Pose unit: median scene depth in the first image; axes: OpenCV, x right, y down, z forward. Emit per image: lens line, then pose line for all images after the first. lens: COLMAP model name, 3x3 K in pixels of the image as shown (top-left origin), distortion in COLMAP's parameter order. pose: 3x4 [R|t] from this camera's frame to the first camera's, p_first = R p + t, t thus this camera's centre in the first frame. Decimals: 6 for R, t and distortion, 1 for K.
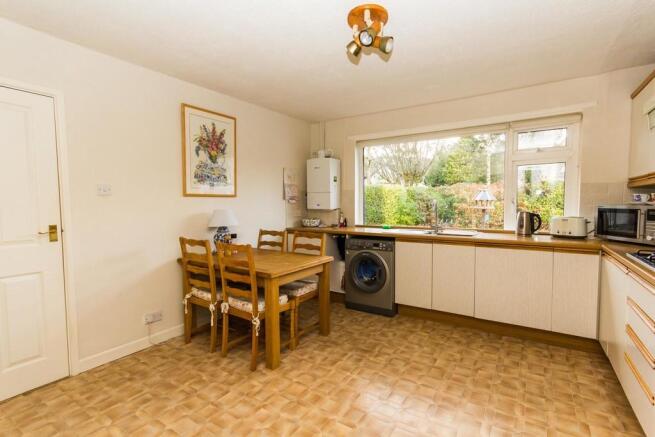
lens RADIAL K [[301.9, 0, 327.3], [0, 301.9, 219.4], [0, 0, 1]] dist [0.001613, 0.000311]
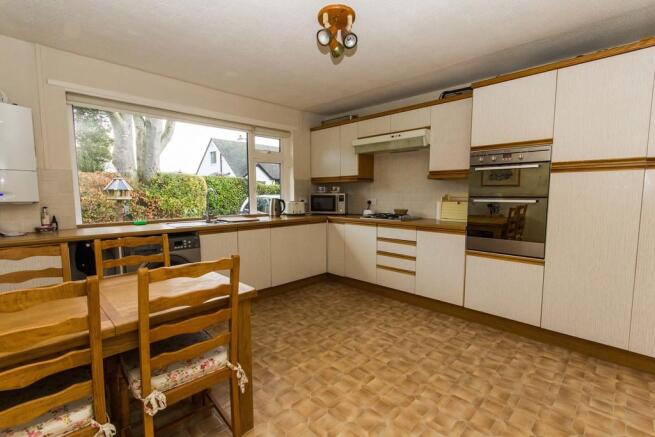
lens RADIAL K [[301.9, 0, 326.2], [0, 301.9, 217.3], [0, 0, 1]] dist [0.001613, 0.000311]
pose [[0.218646, -0.075272, 0.972897, -0.662498], [0.054737, 0.996397, 0.064789, -0.018818], [-0.974268, 0.039087, 0.221979, 0.553283]]
